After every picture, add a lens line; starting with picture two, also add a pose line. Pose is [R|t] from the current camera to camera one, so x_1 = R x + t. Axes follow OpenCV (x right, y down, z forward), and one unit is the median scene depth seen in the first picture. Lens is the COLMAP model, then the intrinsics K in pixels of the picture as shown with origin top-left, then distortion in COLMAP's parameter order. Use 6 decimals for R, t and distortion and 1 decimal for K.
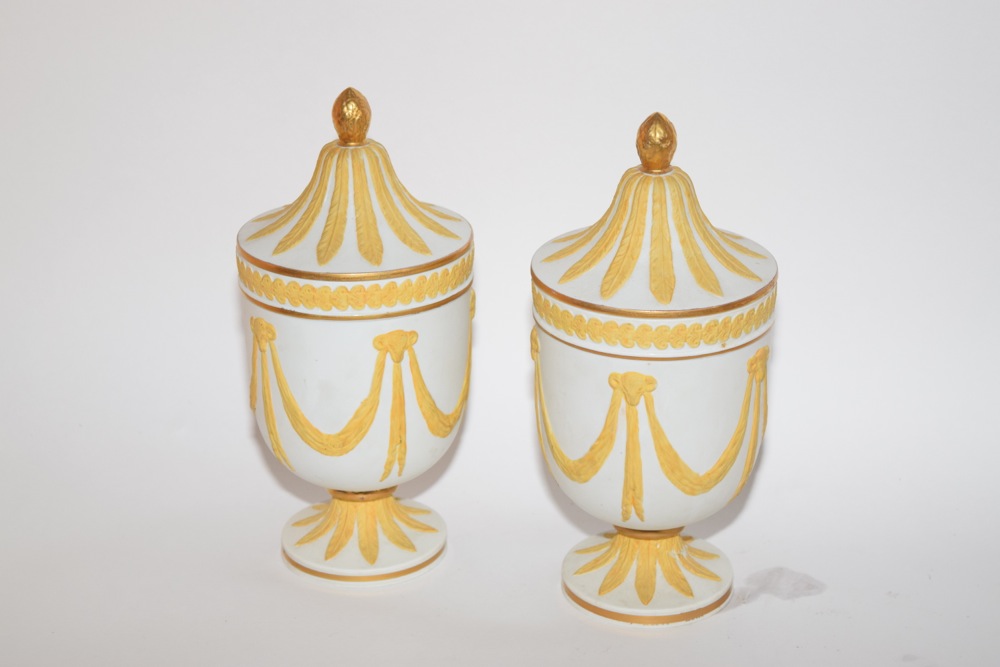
lens RADIAL K [[2222.4, 0, 500.0], [0, 2222.4, 333.5], [0, 0, 1]] dist [0.077986, -0.077558]
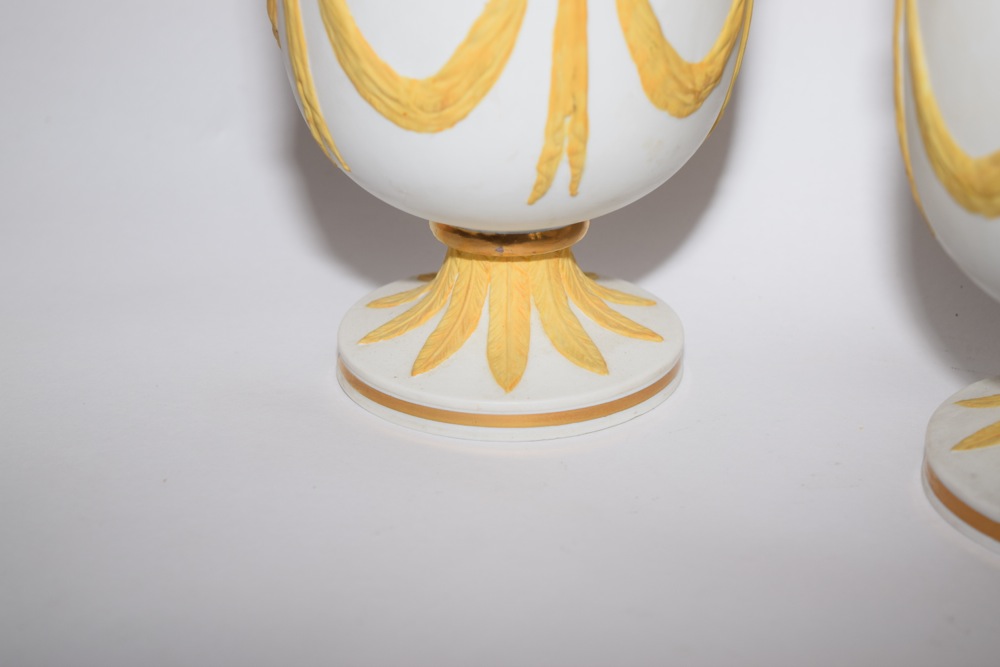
lens RADIAL K [[2222.4, 0, 500.0], [0, 2222.4, 333.5], [0, 0, 1]] dist [0.077986, -0.077558]
pose [[0.983404, 0.077606, -0.163992, 0.016321], [-0.072982, 0.996752, 0.034041, 0.080257], [0.166101, -0.021508, 0.985874, 0.575972]]
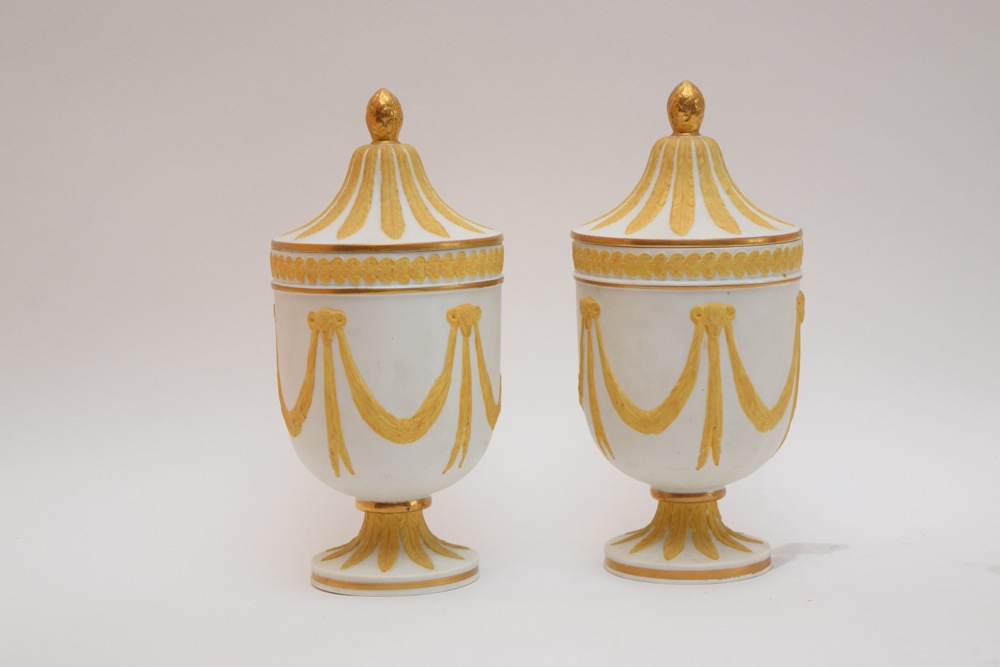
lens RADIAL K [[2222.4, 0, 500.0], [0, 2222.4, 333.5], [0, 0, 1]] dist [0.077986, -0.077558]
pose [[0.930930, -0.053478, 0.361260, -0.399610], [0.150367, 0.957606, -0.245725, 0.263618], [-0.332804, 0.283075, 0.899506, 0.079856]]
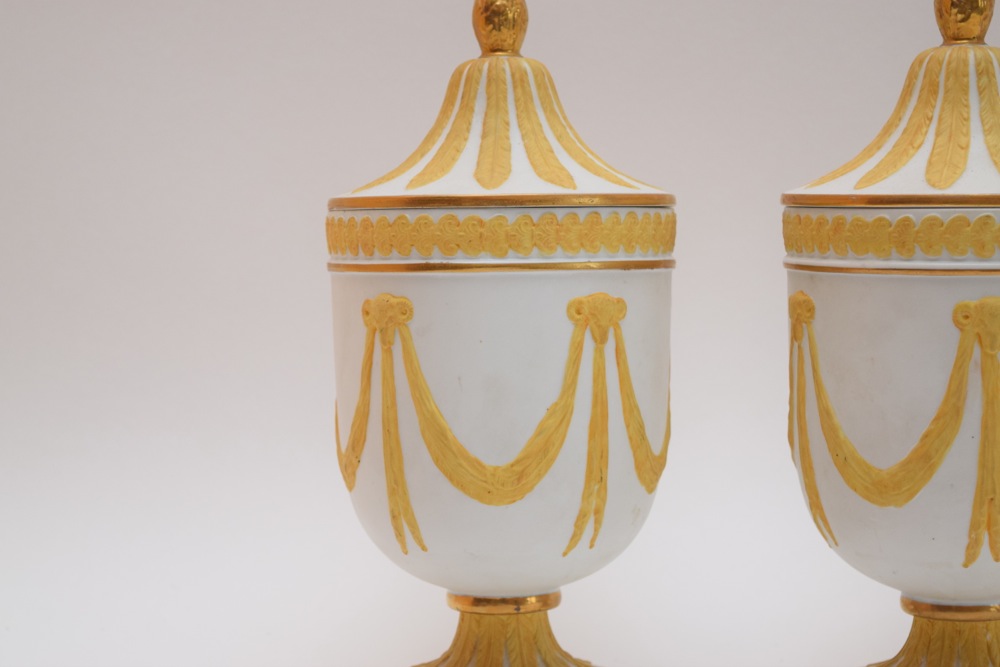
lens RADIAL K [[2222.4, 0, 500.0], [0, 2222.4, 333.5], [0, 0, 1]] dist [0.077986, -0.077558]
pose [[0.984499, -0.011495, 0.175011, -0.190886], [0.068431, 0.943940, -0.322948, 0.220629], [-0.161488, 0.329918, 0.930095, 0.391290]]
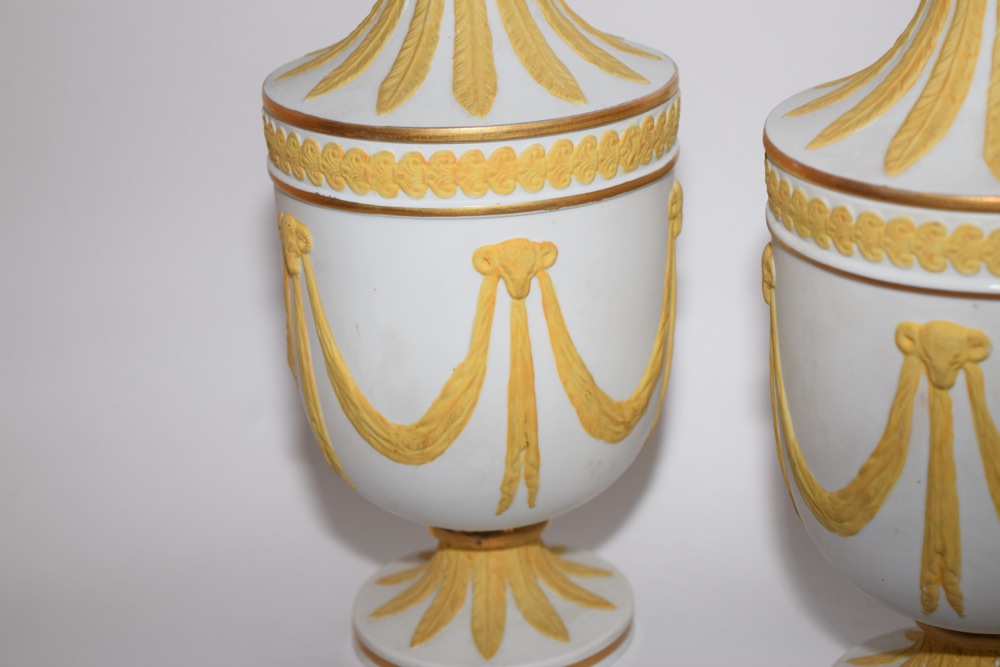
lens RADIAL K [[2222.4, 0, 500.0], [0, 2222.4, 333.5], [0, 0, 1]] dist [0.077986, -0.077558]
pose [[0.980206, 0.037289, -0.194437, 0.056902], [-0.041835, 0.998938, -0.019326, 0.032438], [0.193510, 0.027078, 0.980725, 0.459652]]
